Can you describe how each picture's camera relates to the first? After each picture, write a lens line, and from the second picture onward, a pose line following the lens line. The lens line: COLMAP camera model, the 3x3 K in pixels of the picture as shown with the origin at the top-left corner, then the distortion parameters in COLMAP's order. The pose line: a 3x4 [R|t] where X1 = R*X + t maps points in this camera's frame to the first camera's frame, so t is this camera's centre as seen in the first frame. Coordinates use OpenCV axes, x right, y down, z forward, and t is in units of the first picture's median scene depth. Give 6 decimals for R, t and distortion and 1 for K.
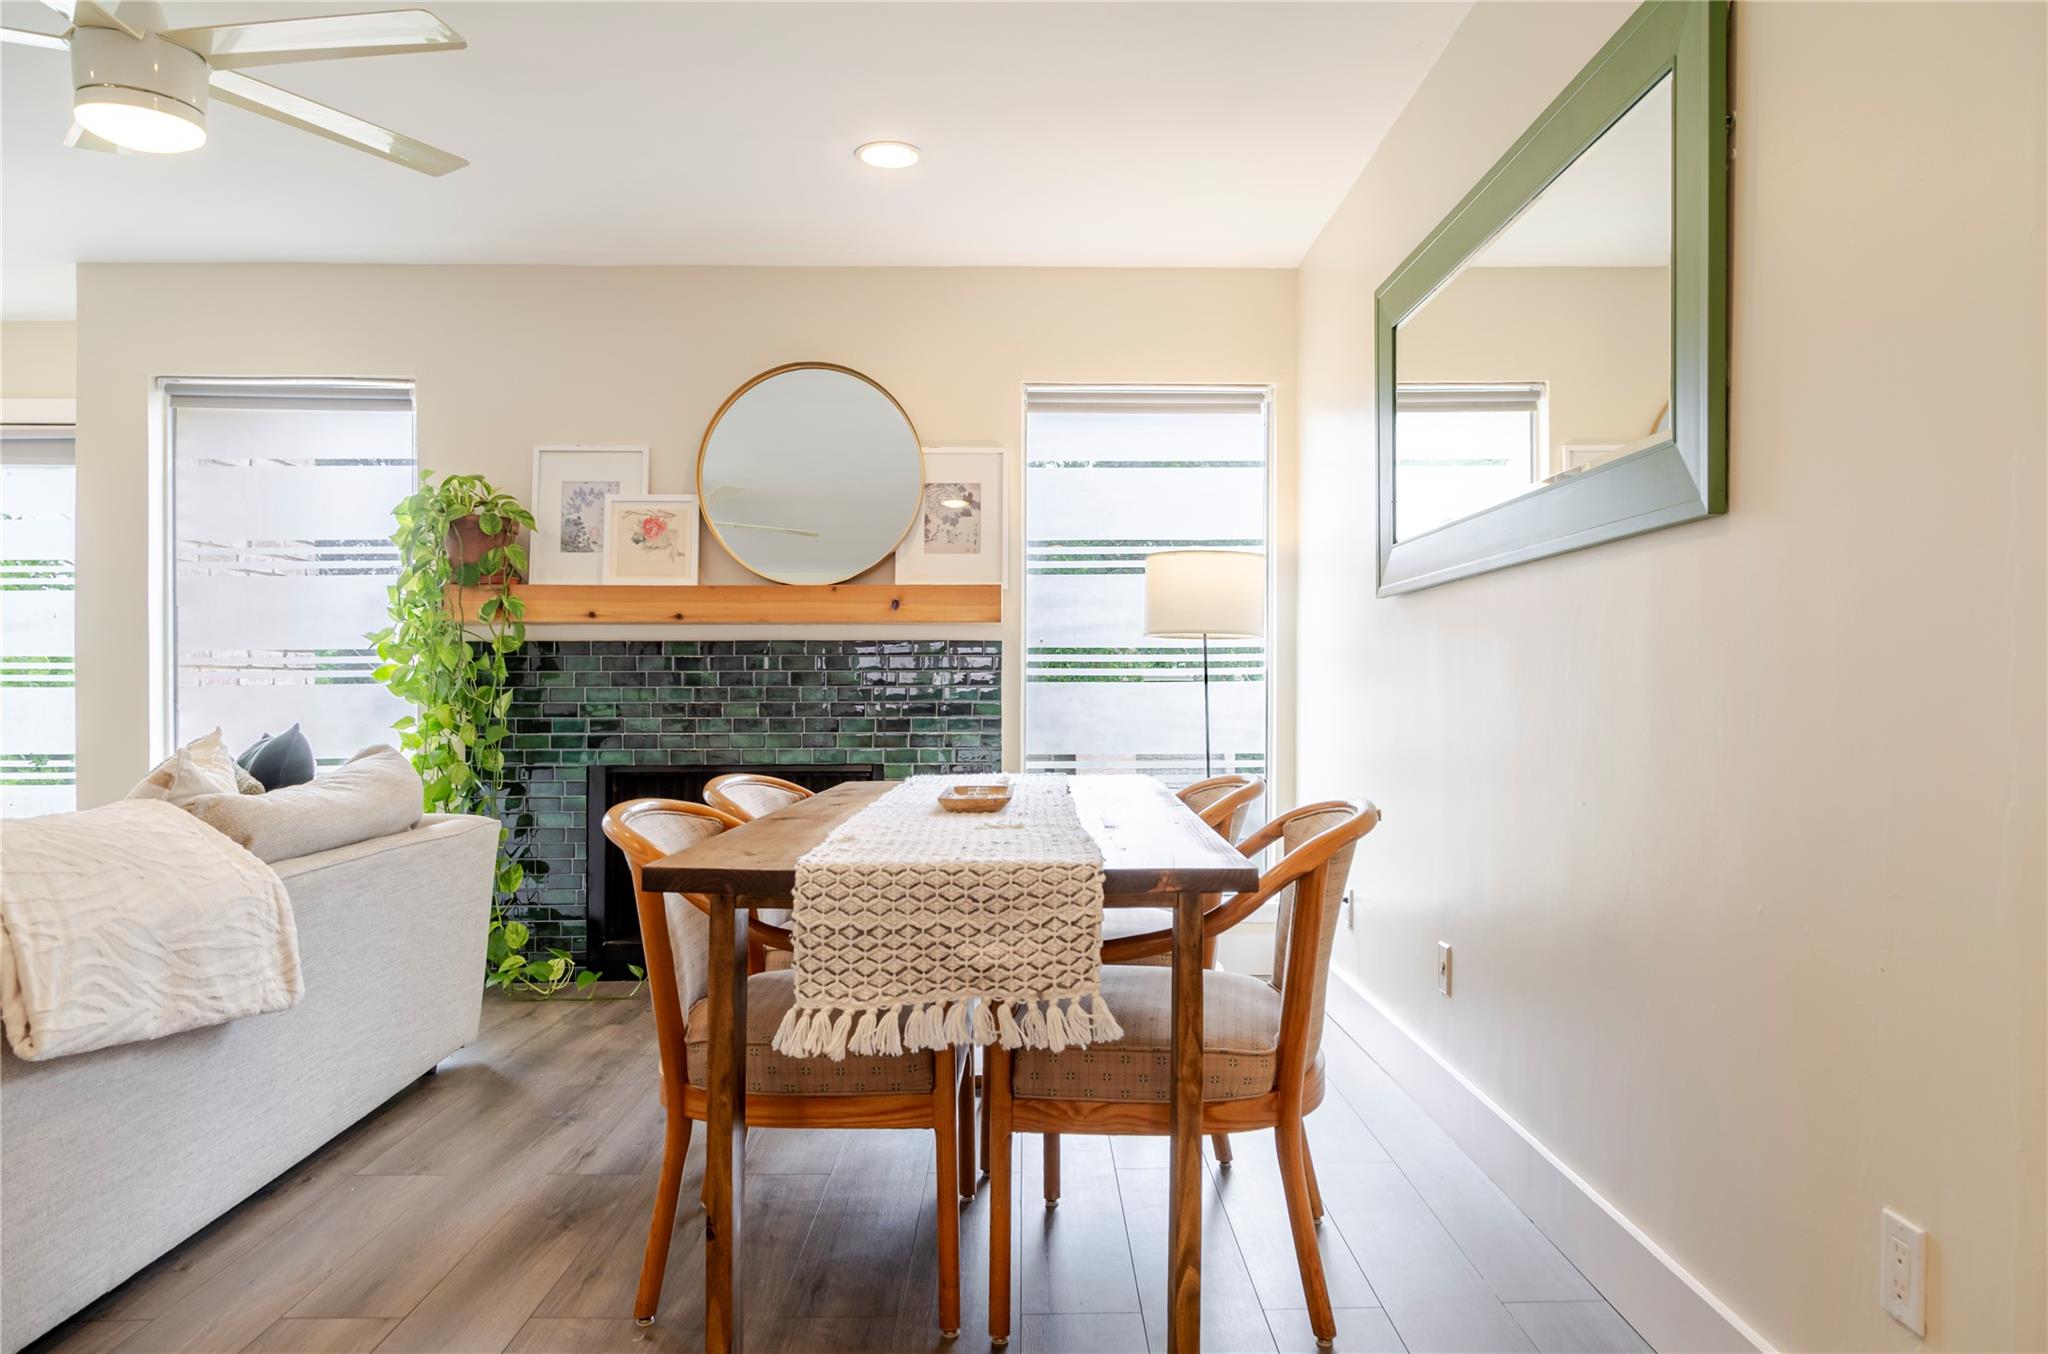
lens RADIAL K [[1405.1, 0, 1101.9], [0, 1405.1, 664.8], [0, 0, 1]] dist [0.015964, -0.003752]
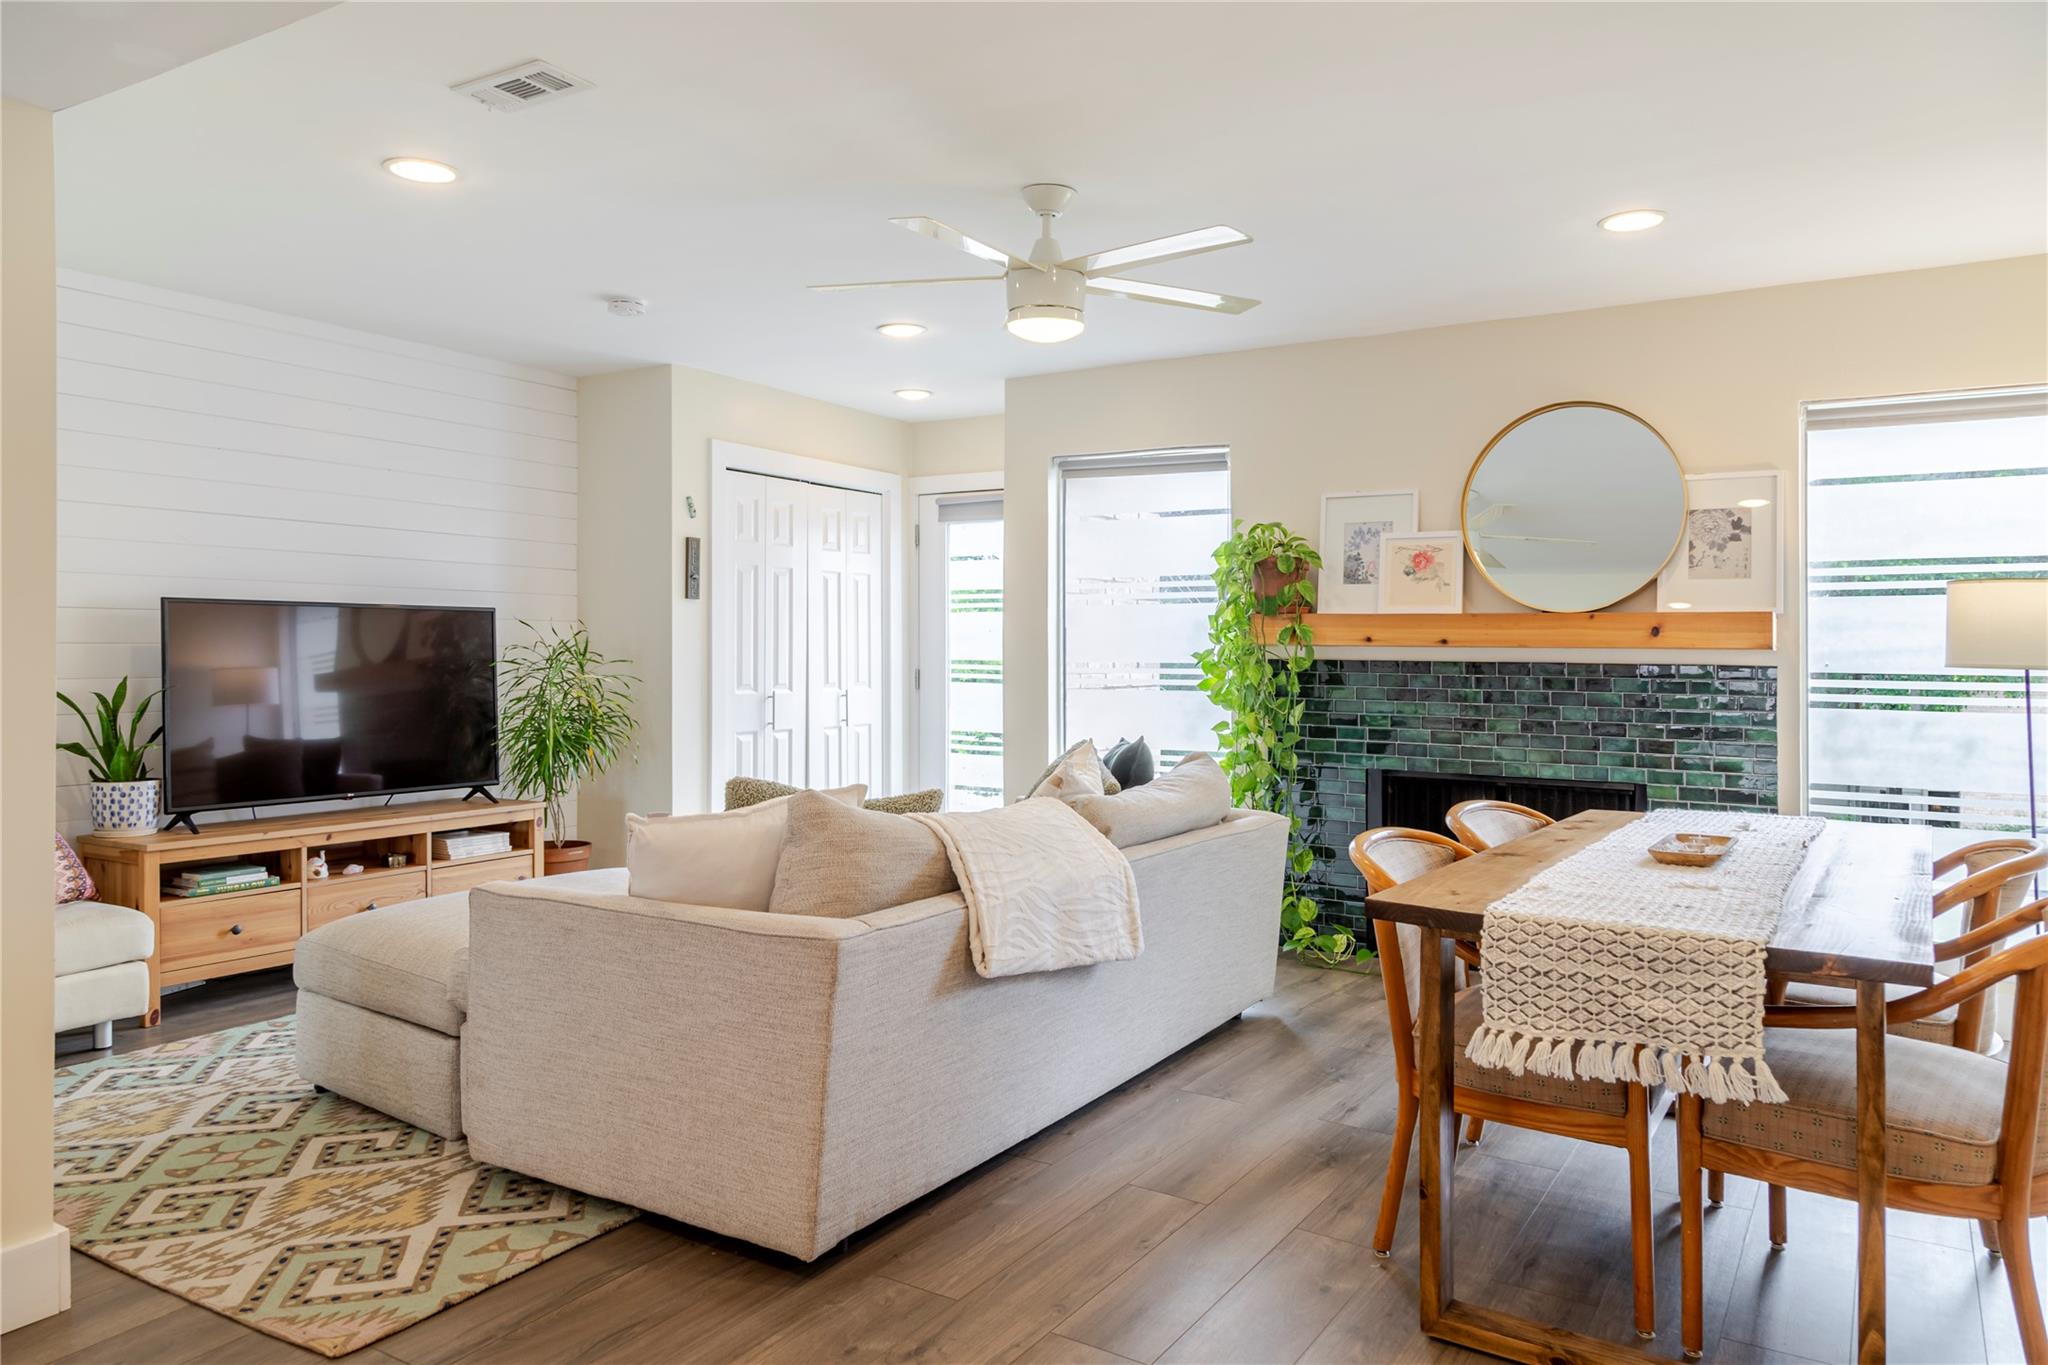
lens RADIAL K [[1405.1, 0, 1024.0], [0, 1405.1, 682.5], [0, 0, 1]] dist [0.008738, -0.002665]
pose [[0.819980, 0.019471, -0.572061, 0.093092], [-0.000837, 0.999461, 0.032818, -0.059500], [0.572392, -0.026431, 0.819554, -0.140425]]
